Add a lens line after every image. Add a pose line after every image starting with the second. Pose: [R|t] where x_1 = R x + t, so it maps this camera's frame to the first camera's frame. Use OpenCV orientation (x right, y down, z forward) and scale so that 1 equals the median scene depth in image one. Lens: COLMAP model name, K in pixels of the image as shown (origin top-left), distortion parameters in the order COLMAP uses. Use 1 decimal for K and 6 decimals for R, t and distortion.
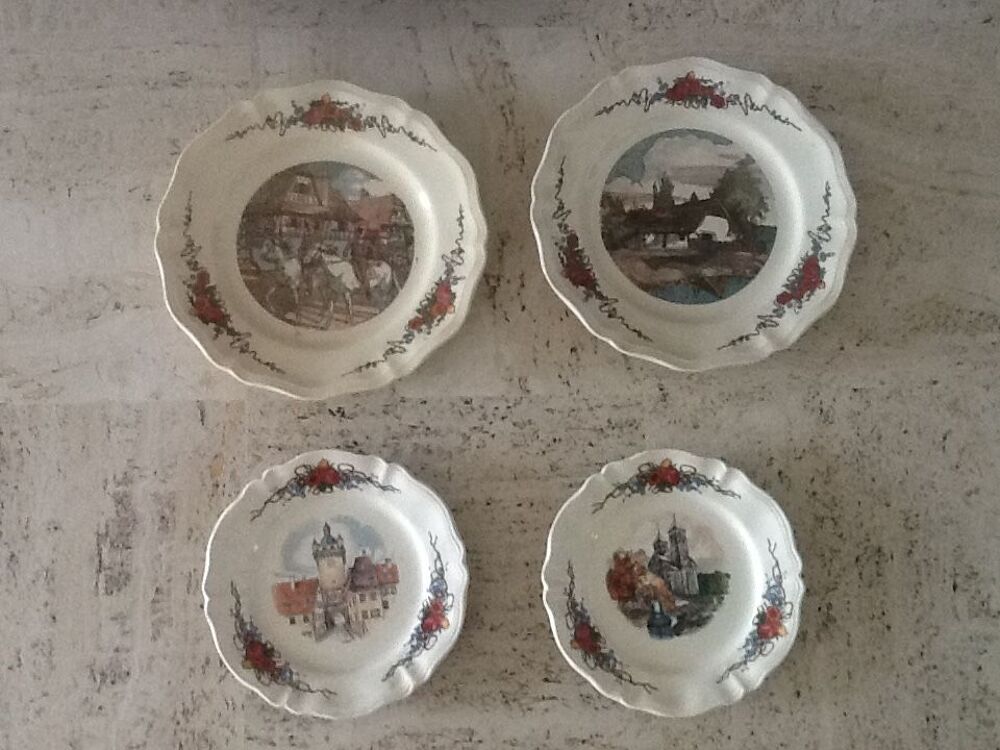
lens RADIAL K [[1246.5, 0, 500.0], [0, 1246.5, 375.0], [0, 0, 1]] dist [0.007817, -0.049090]
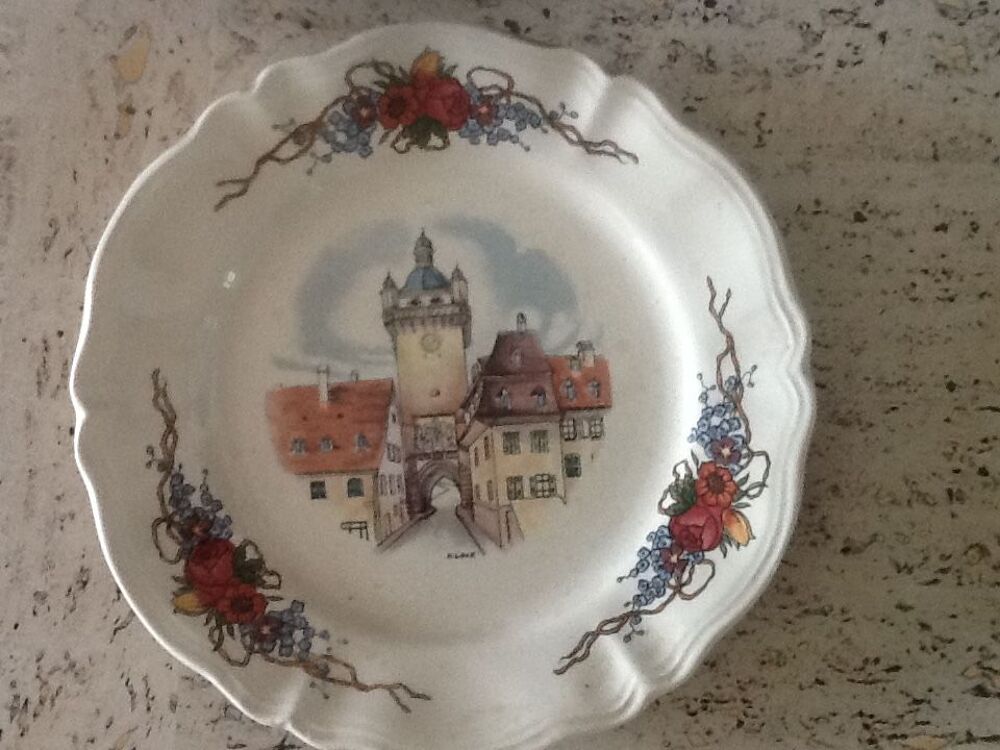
lens RADIAL K [[1246.5, 0, 500.0], [0, 1246.5, 375.0], [0, 0, 1]] dist [0.007817, -0.049090]
pose [[0.997051, 0.076270, 0.008551, -0.117966], [-0.076694, 0.985949, 0.148397, 0.104686], [0.002887, -0.148615, 0.988891, 0.638317]]
